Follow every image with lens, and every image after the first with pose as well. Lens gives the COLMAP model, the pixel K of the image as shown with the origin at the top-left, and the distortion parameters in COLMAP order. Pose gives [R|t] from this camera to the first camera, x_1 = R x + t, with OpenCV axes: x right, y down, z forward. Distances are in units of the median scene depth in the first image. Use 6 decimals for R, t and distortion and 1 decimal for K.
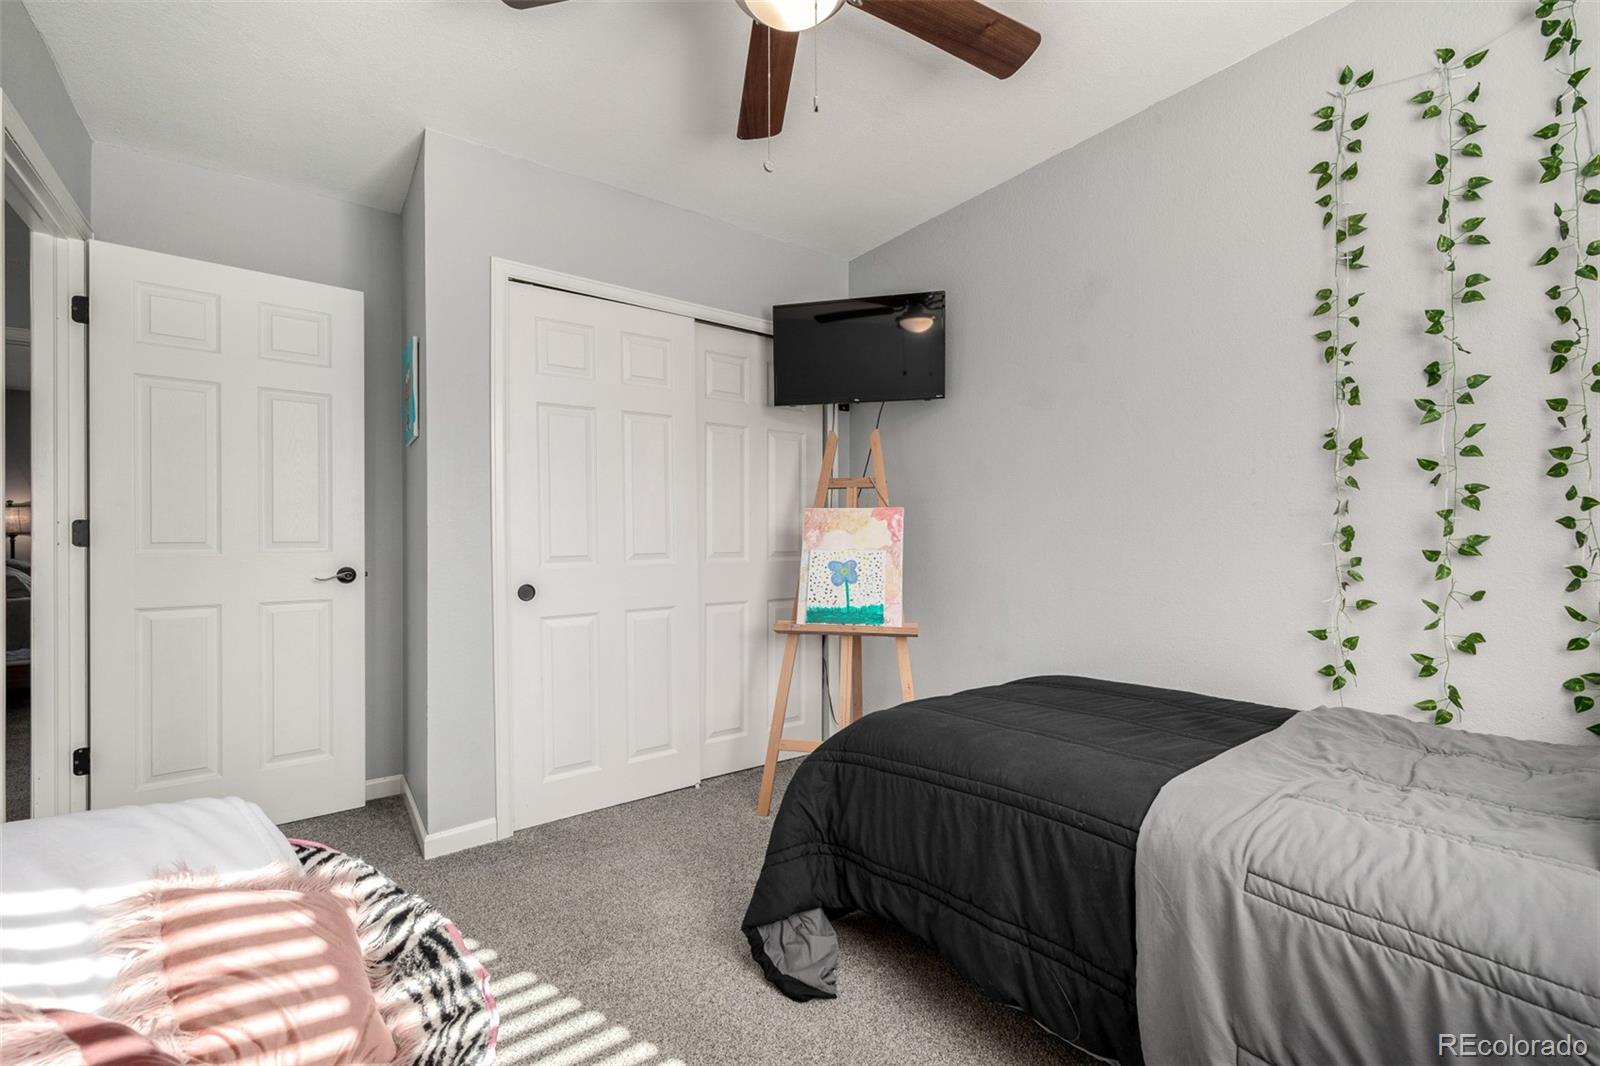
lens RADIAL K [[672.0, 0, 796.3], [0, 672.0, 540.9], [0, 0, 1]] dist [0.003377, -0.000443]
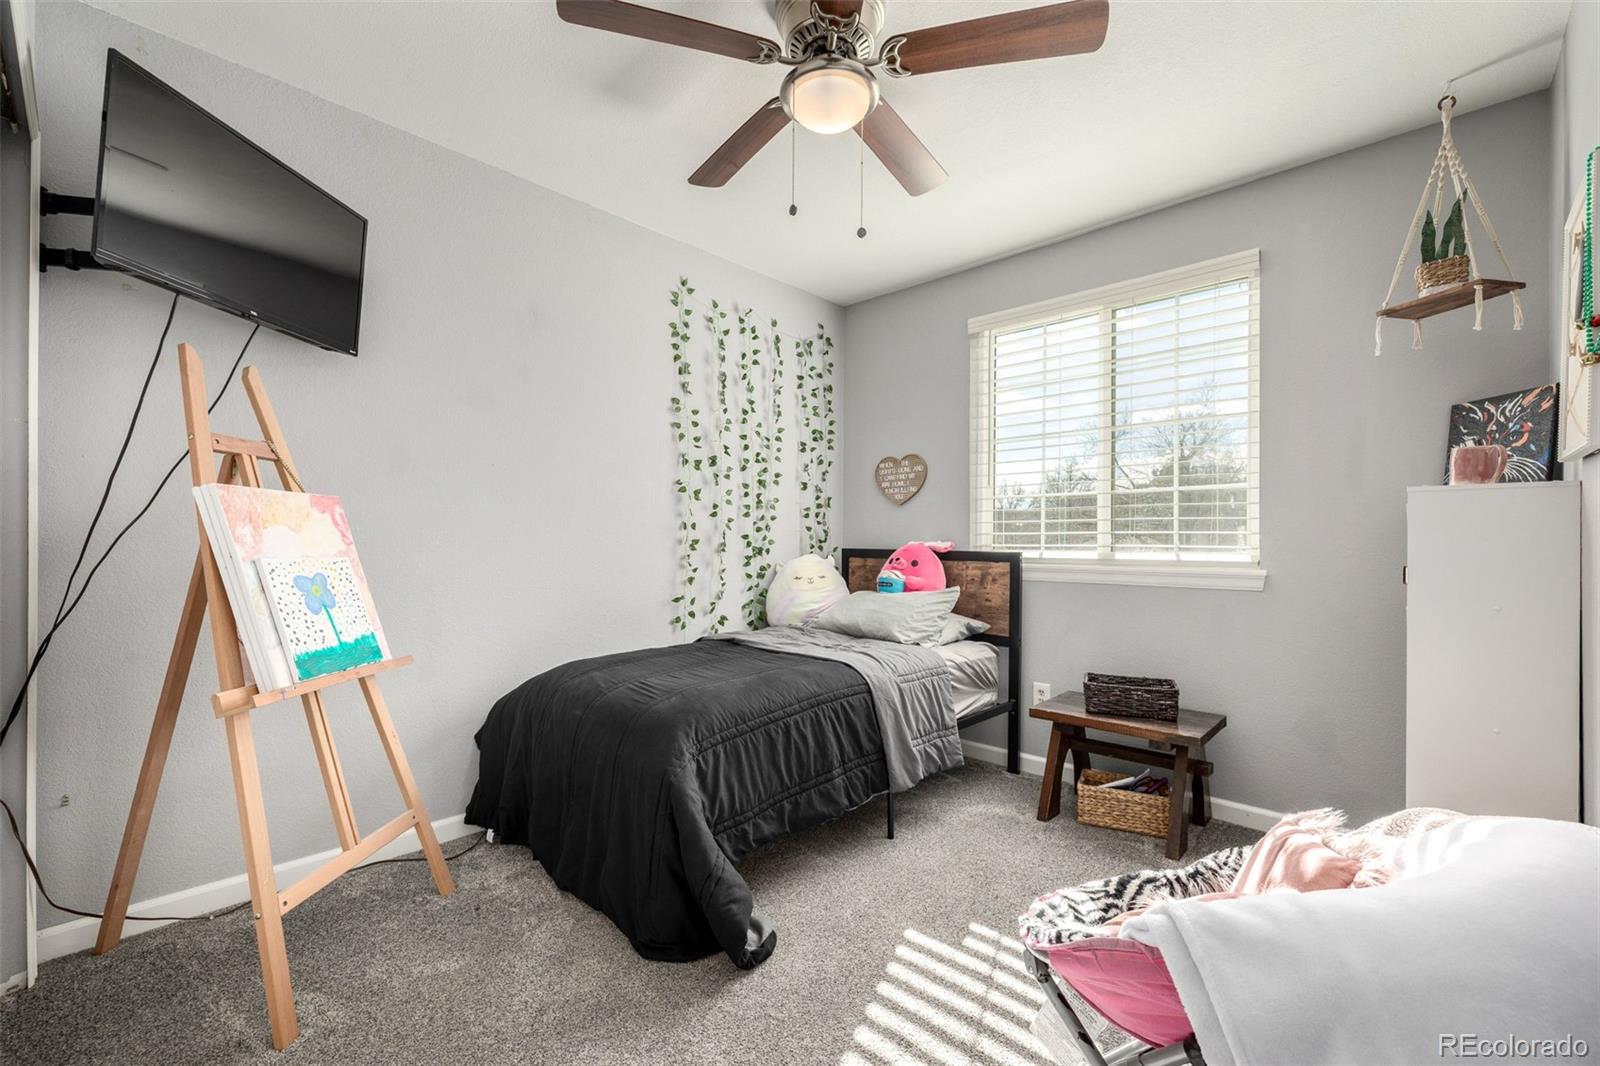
lens RADIAL K [[672.0, 0, 805.0], [0, 672.0, 540.4], [0, 0, 1]] dist [0.003377, -0.000443]
pose [[-0.173972, 0.007354, 0.984723, -0.956026], [-0.002117, 0.999967, -0.007842, 0.001834], [-0.984748, -0.003449, -0.173951, 0.973810]]
